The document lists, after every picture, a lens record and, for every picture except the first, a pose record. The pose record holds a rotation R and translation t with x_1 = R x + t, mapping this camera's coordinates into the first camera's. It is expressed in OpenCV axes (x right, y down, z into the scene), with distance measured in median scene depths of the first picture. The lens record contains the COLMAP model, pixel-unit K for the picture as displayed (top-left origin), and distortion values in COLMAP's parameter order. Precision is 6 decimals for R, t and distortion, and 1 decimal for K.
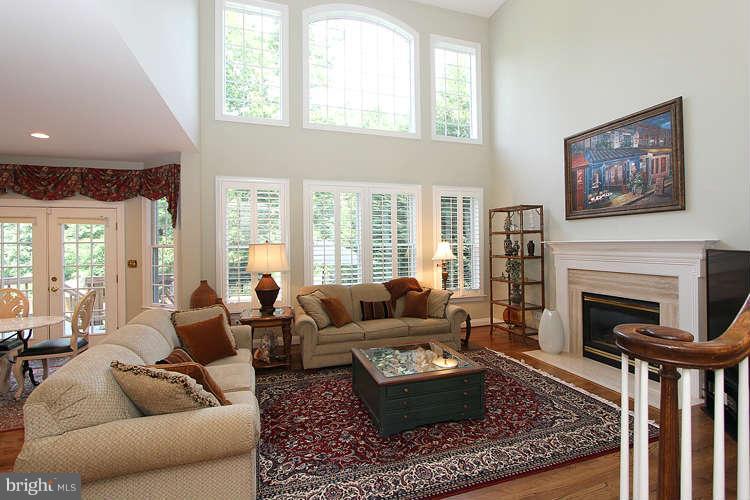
lens RADIAL K [[363.1, 0, 372.4], [0, 363.1, 239.7], [0, 0, 1]] dist [-0.002380, 0.000052]
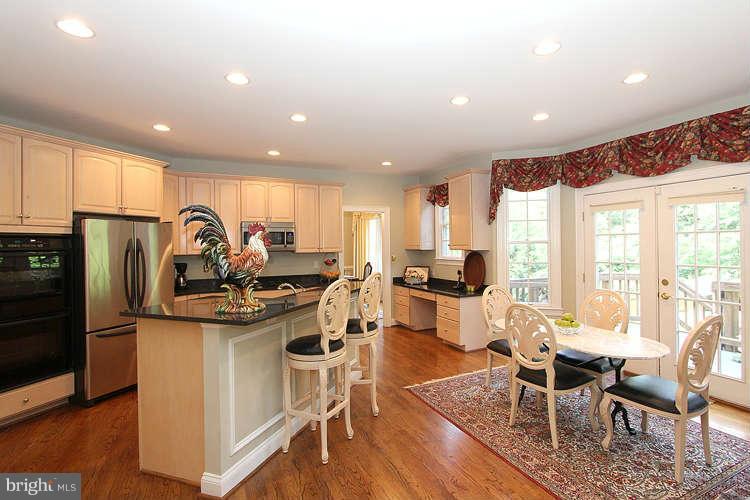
lens RADIAL K [[366.0, 0, 387.9], [0, 366.0, 246.1], [0, 0, 1]] dist [-0.019378, 0.000016]
pose [[0.155969, 0.010361, -0.987708, -0.246655], [0.022005, 0.999660, 0.013961, 0.012722], [0.987517, -0.023912, 0.155688, 0.338136]]
